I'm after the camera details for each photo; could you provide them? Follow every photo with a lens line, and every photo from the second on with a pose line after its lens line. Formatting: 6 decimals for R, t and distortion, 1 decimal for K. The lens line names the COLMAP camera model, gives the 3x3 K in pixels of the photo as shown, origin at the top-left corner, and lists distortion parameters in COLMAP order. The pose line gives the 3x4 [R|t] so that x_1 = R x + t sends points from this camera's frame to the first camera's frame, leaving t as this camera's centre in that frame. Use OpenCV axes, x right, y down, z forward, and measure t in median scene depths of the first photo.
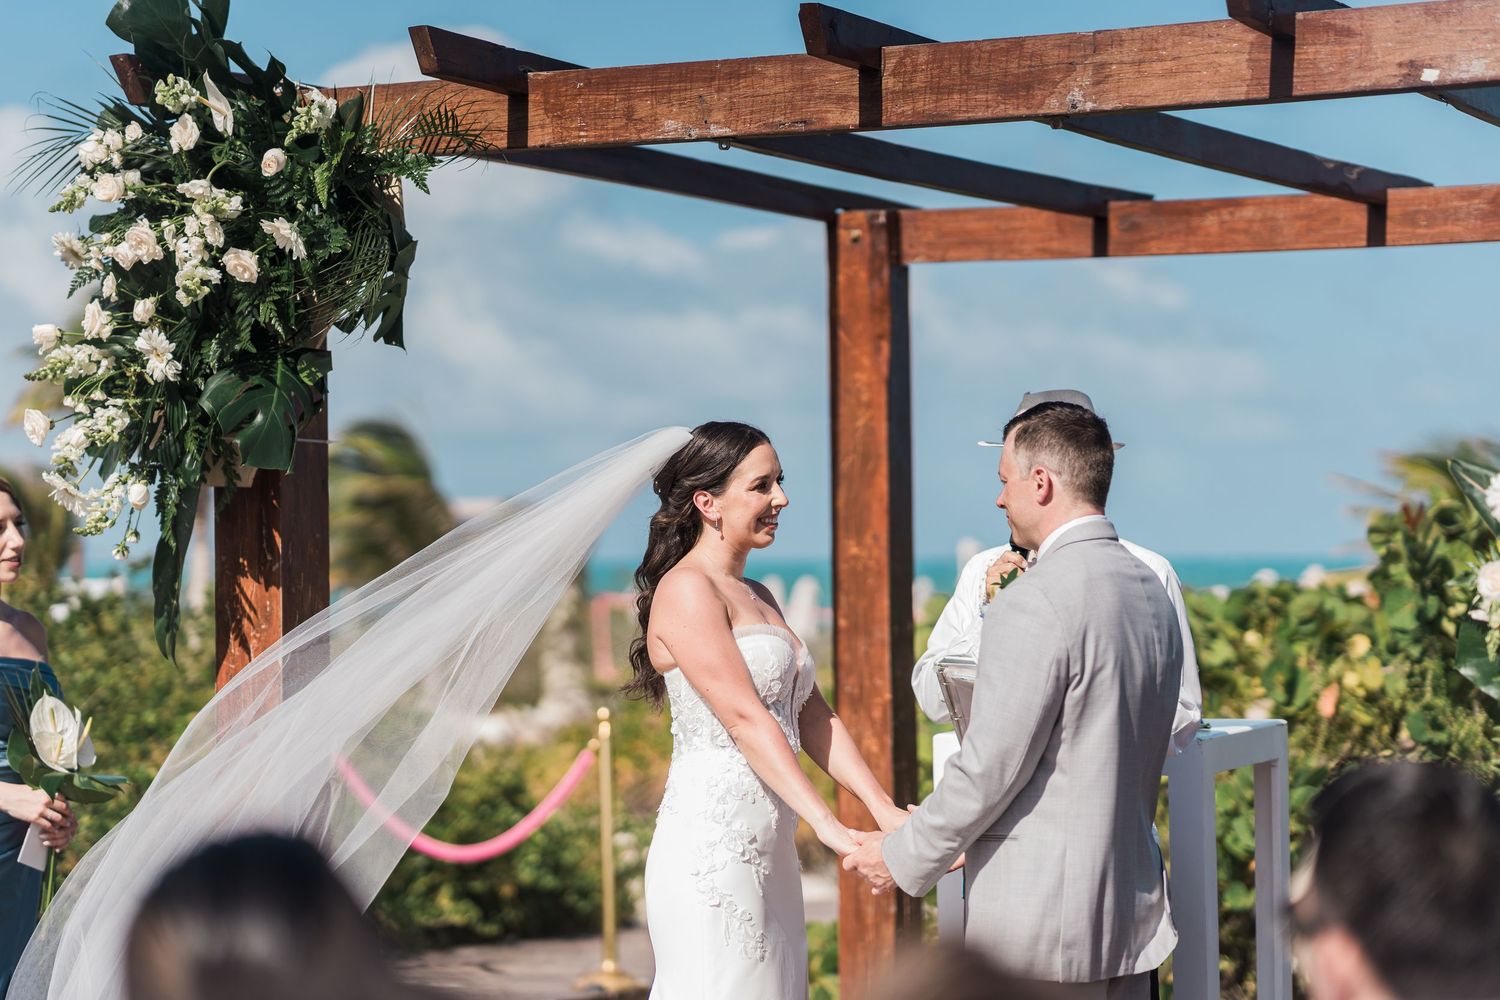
lens RADIAL K [[3627.6, 0, 735.4], [0, 3627.6, 556.5], [0, 0, 1]] dist [0.029961, 0.000000]
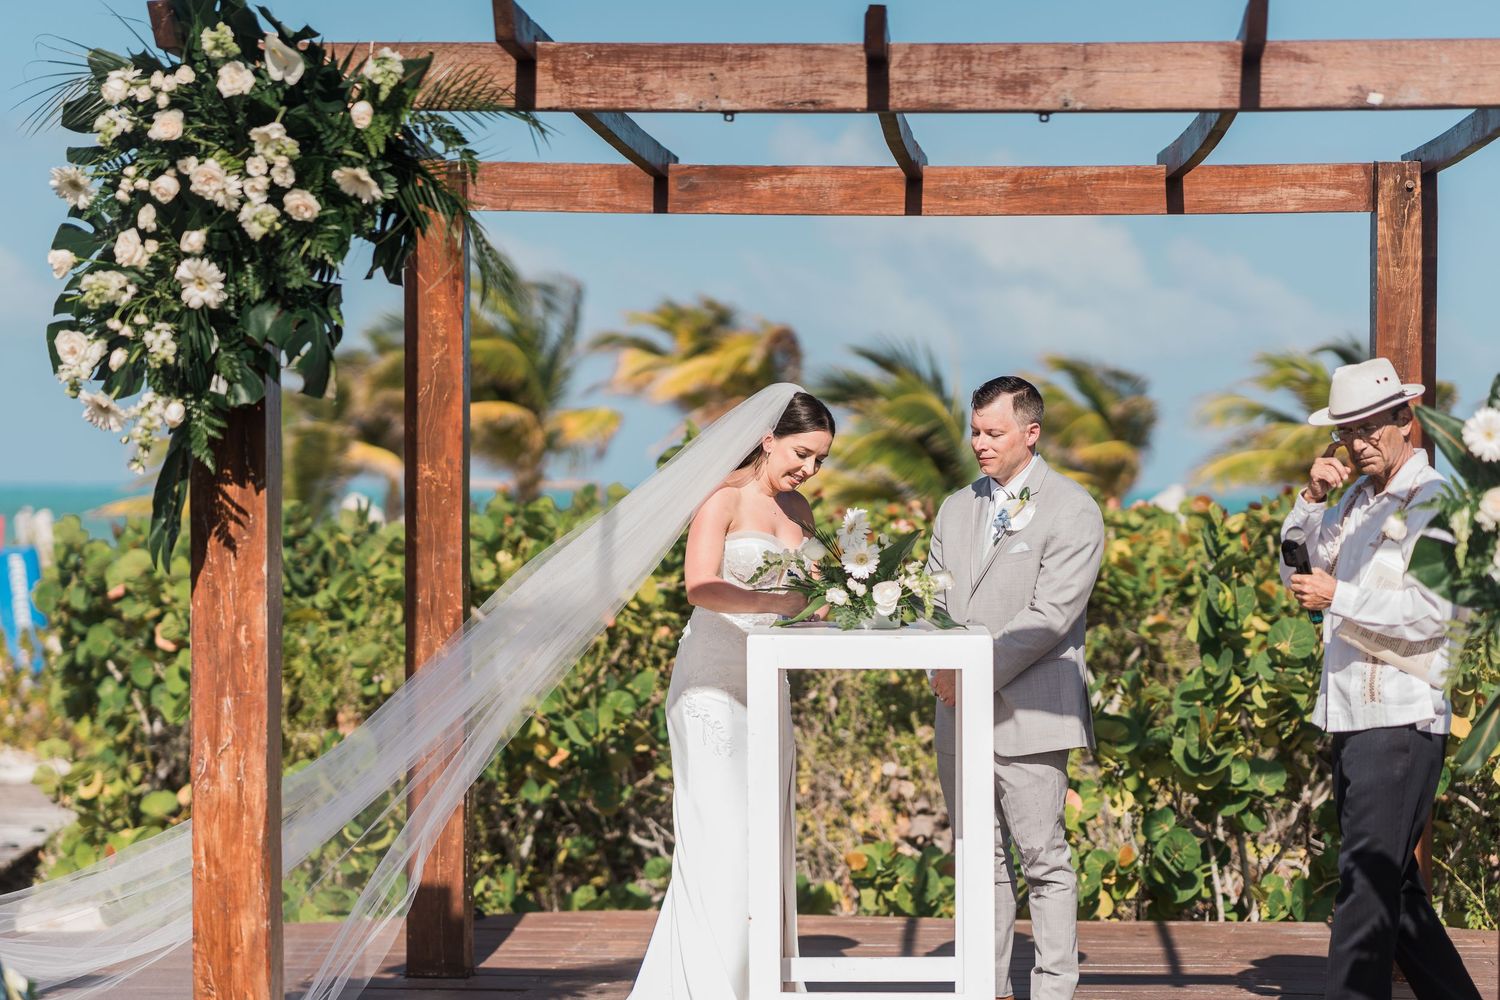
lens RADIAL K [[3627.6, 0, 734.4], [0, 3627.6, 507.7], [0, 0, 1]] dist [0.029961, 0.000000]
pose [[0.917454, 0.009092, 0.397738, -0.431533], [-0.011955, 0.999917, 0.004719, 0.003395], [-0.397662, -0.009085, 0.917487, -0.044208]]
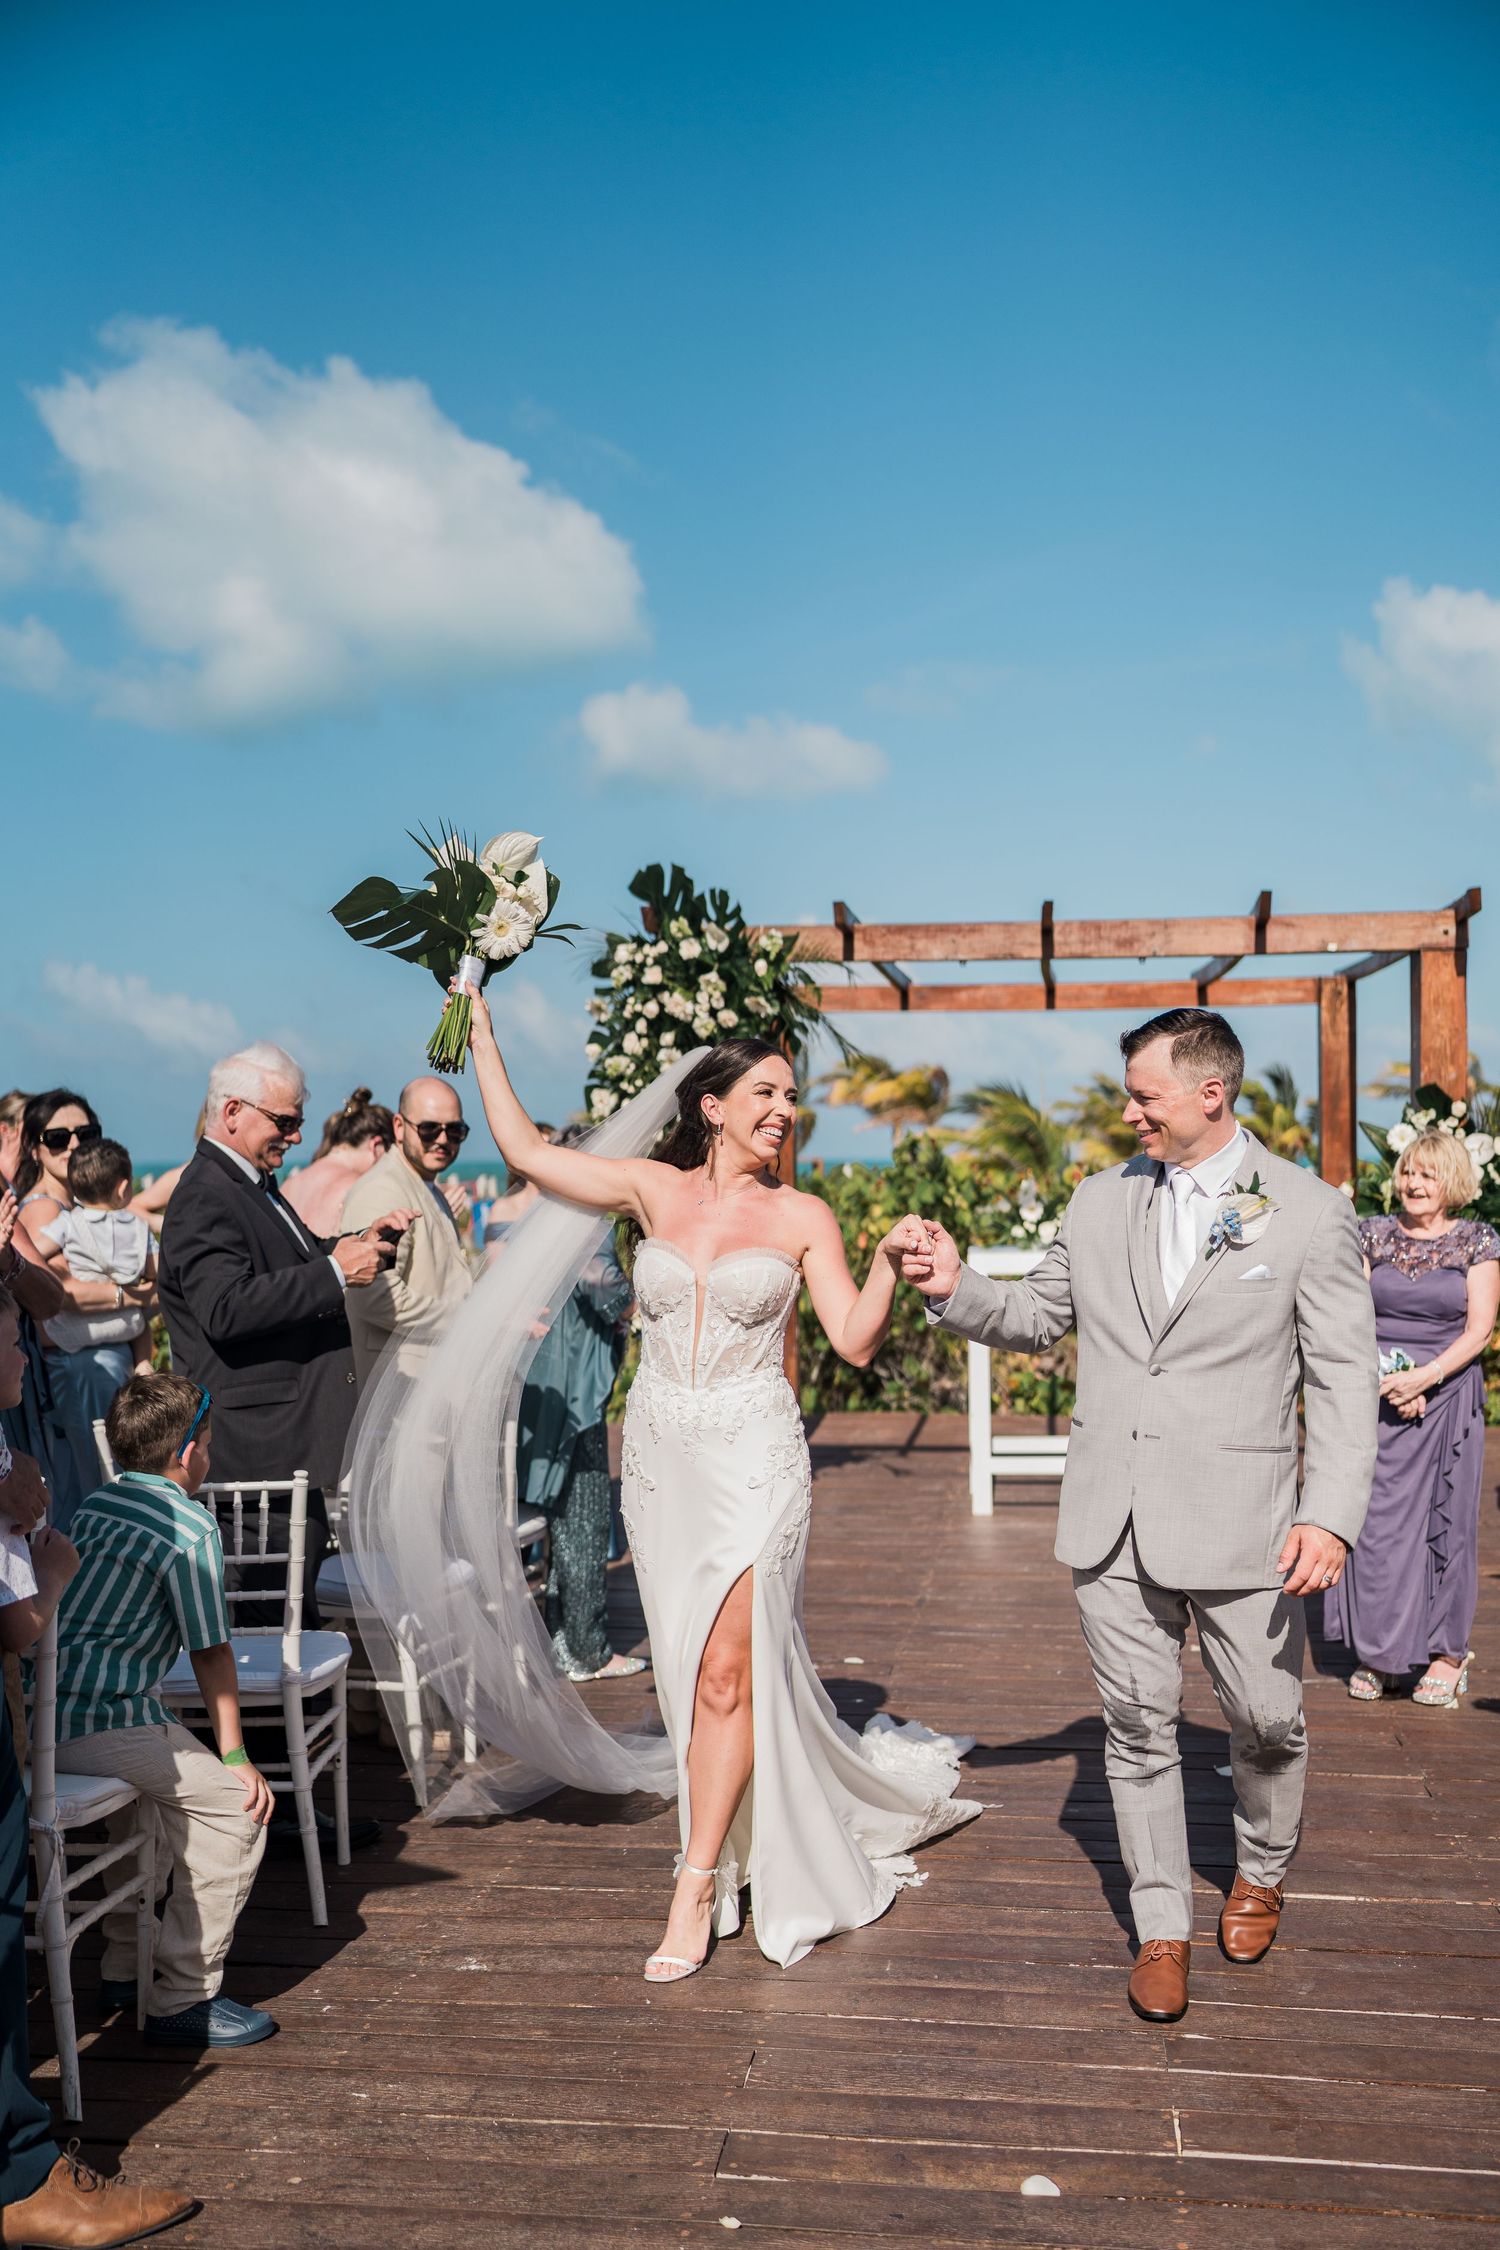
lens RADIAL K [[2173.7, 0, 748.6], [0, 2173.7, 1157.7], [0, 0, 1]] dist [-0.001365, 0.000000]
pose [[0.942102, 0.000214, 0.335326, -0.497326], [0.000141, 0.999999, -0.001035, -0.003944], [-0.335326, 0.001022, 0.942102, -0.097422]]
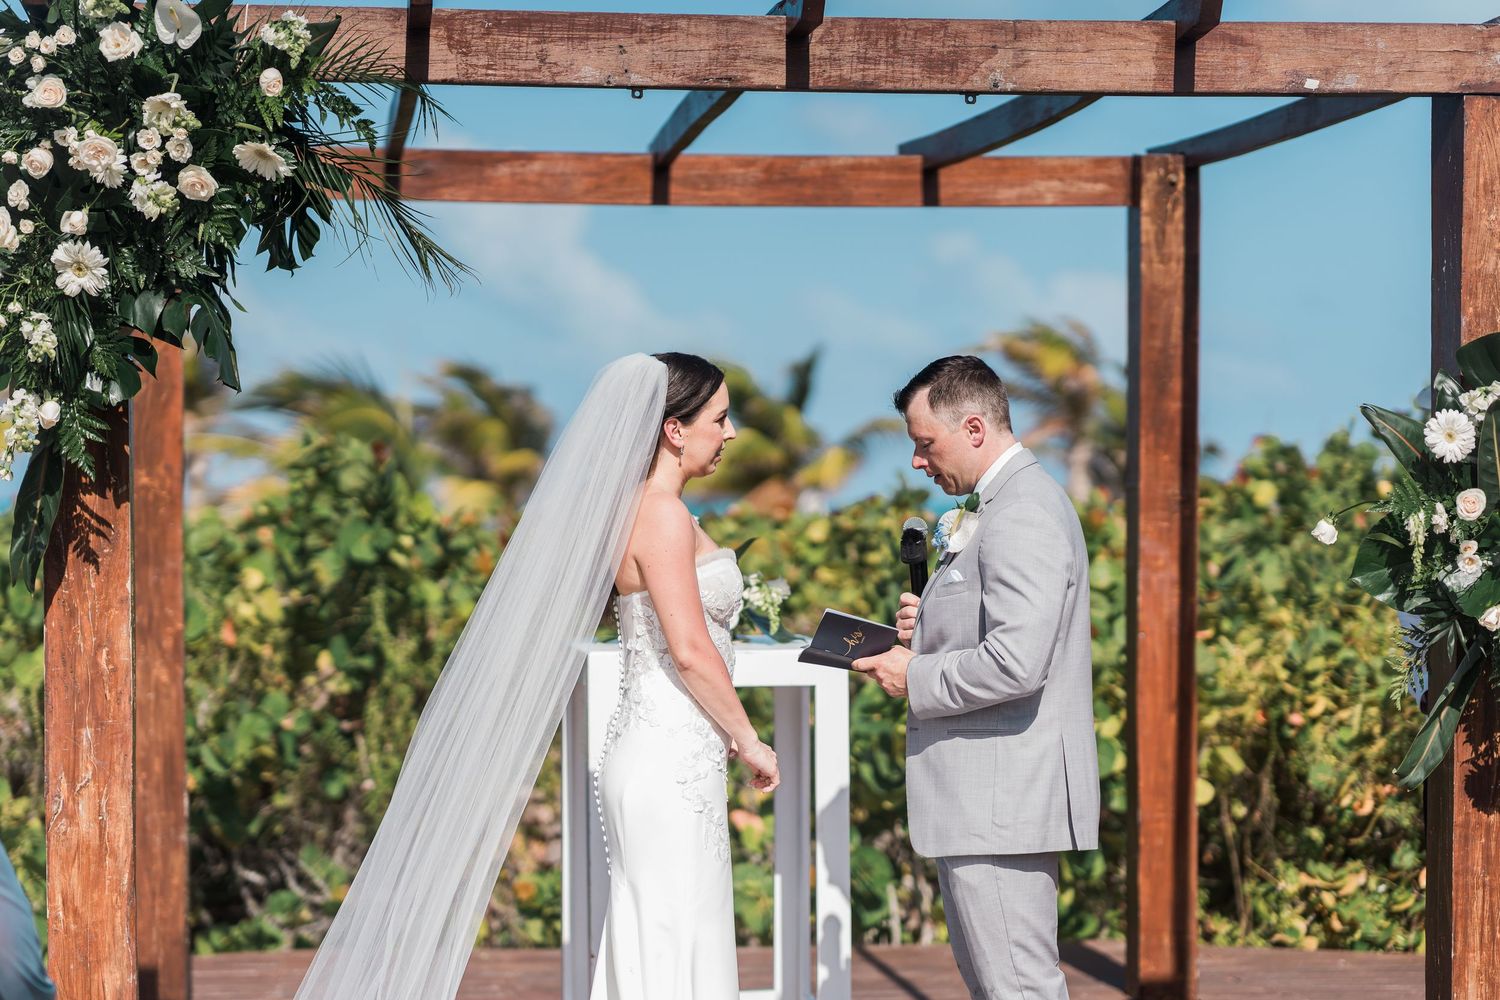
lens RADIAL K [[3627.6, 0, 736.6], [0, 3627.6, 502.9], [0, 0, 1]] dist [0.029961, 0.000000]
pose [[0.827167, 0.004902, 0.561935, -0.545071], [-0.006757, 0.999976, 0.001222, 0.003966], [-0.561915, -0.004808, 0.827181, 0.103772]]
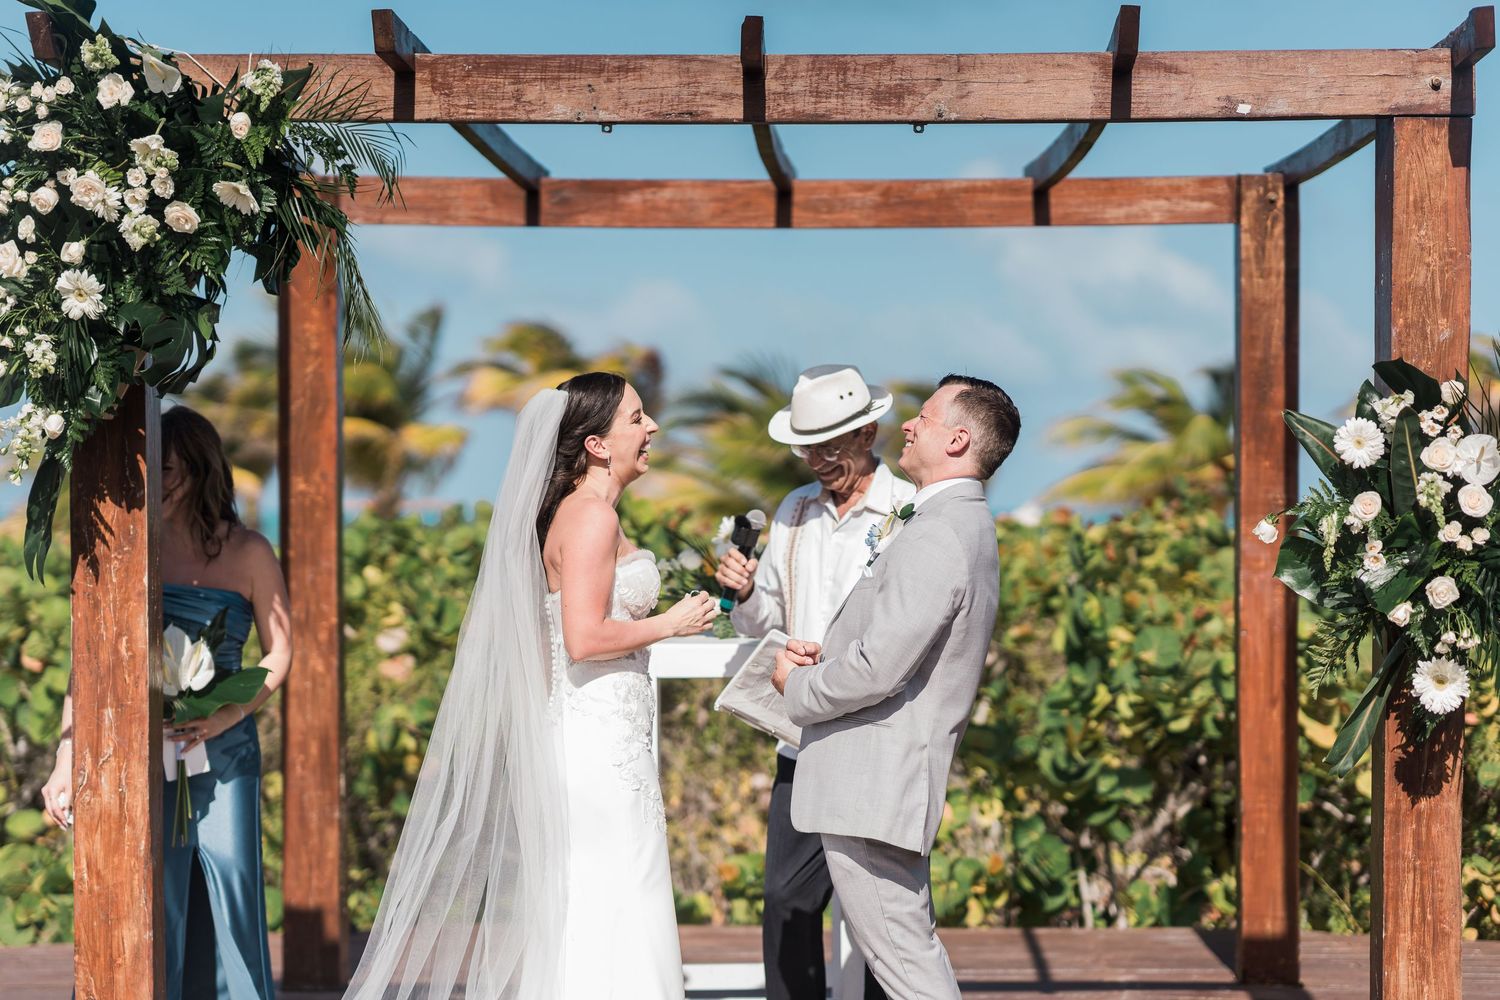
lens RADIAL K [[3627.6, 0, 747.6], [0, 3627.6, 503.8], [0, 0, 1]] dist [0.029961, 0.000000]
pose [[0.899307, 0.006571, 0.437268, -0.441877], [-0.006047, 0.999978, -0.002591, 0.007517], [-0.437275, -0.000315, 0.899328, -0.049154]]
